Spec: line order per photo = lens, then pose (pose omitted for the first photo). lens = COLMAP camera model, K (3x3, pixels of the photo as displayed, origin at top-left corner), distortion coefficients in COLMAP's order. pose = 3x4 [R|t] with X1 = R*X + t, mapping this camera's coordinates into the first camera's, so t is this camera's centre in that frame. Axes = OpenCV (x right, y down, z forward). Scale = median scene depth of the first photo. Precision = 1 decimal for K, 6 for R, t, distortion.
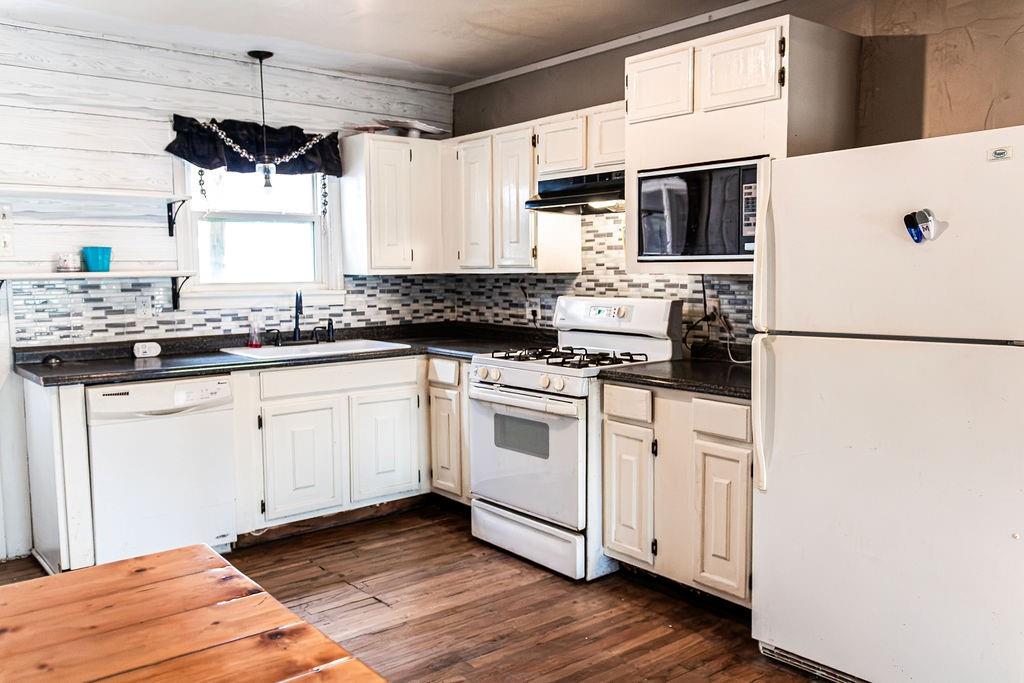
lens RADIAL K [[839.3, 0, 512.7], [0, 839.3, 338.6], [0, 0, 1]] dist [0.011171, -0.009397]
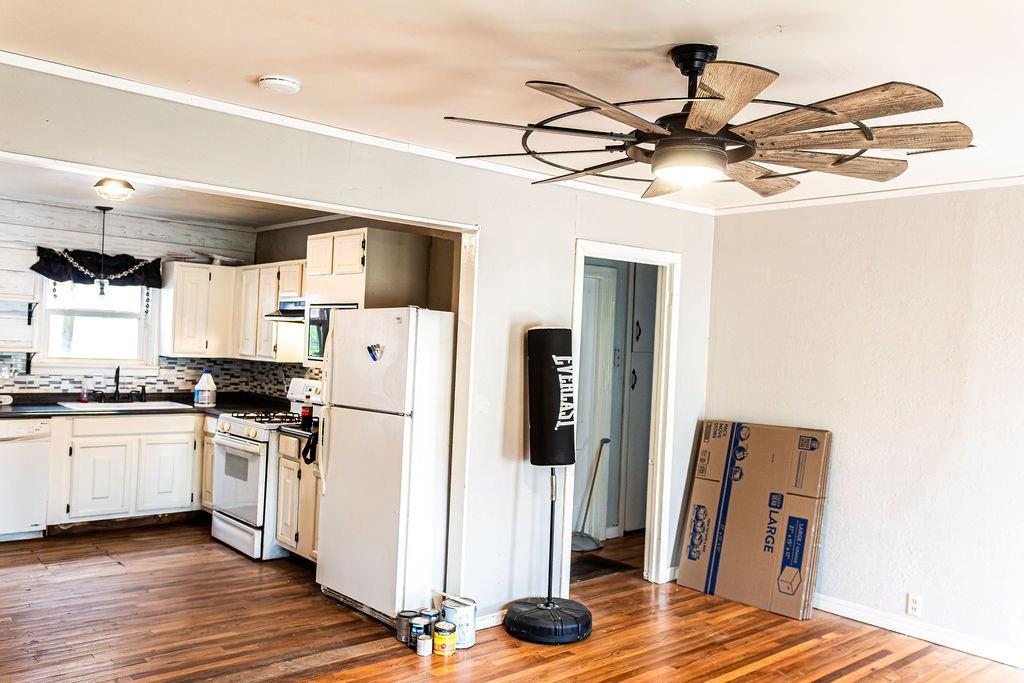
lens RADIAL K [[839.3, 0, 513.5], [0, 839.3, 340.4], [0, 0, 1]] dist [0.011171, -0.009397]
pose [[0.998062, 0.052859, 0.032831, 0.407263], [-0.049637, 0.994502, -0.092209, 0.000883], [-0.037525, 0.090400, 0.995198, -0.521655]]
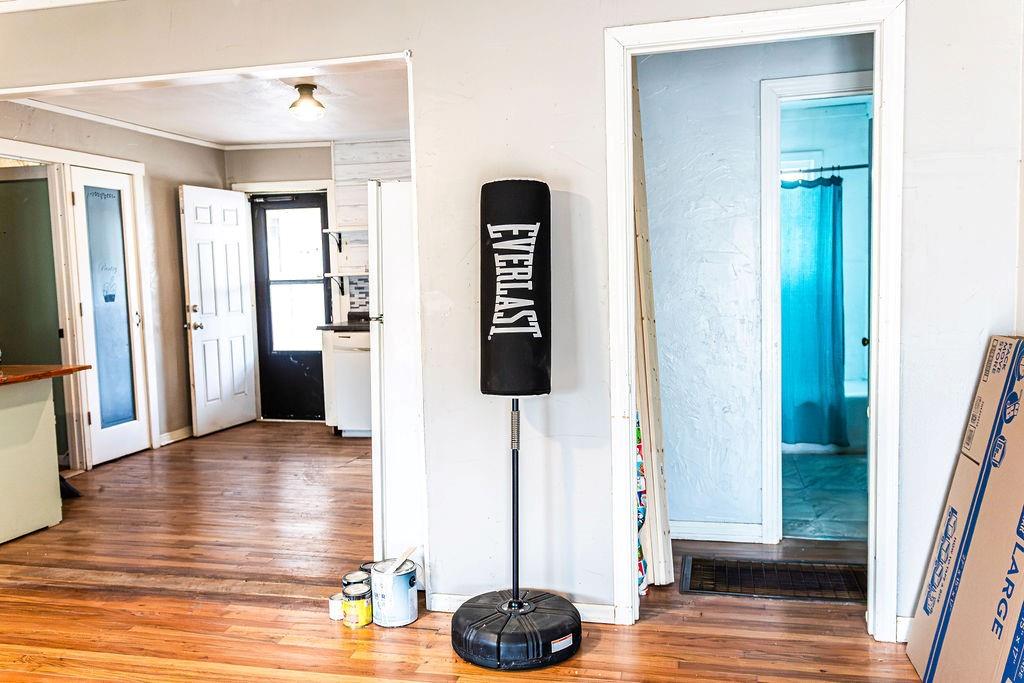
lens RADIAL K [[839.3, 0, 514.6], [0, 839.3, 340.7], [0, 0, 1]] dist [0.011171, -0.009397]
pose [[0.601730, 0.055921, -0.796739, 1.130874], [-0.052238, 0.998166, 0.030607, -0.009409], [0.796989, 0.023203, 0.603548, 0.217604]]
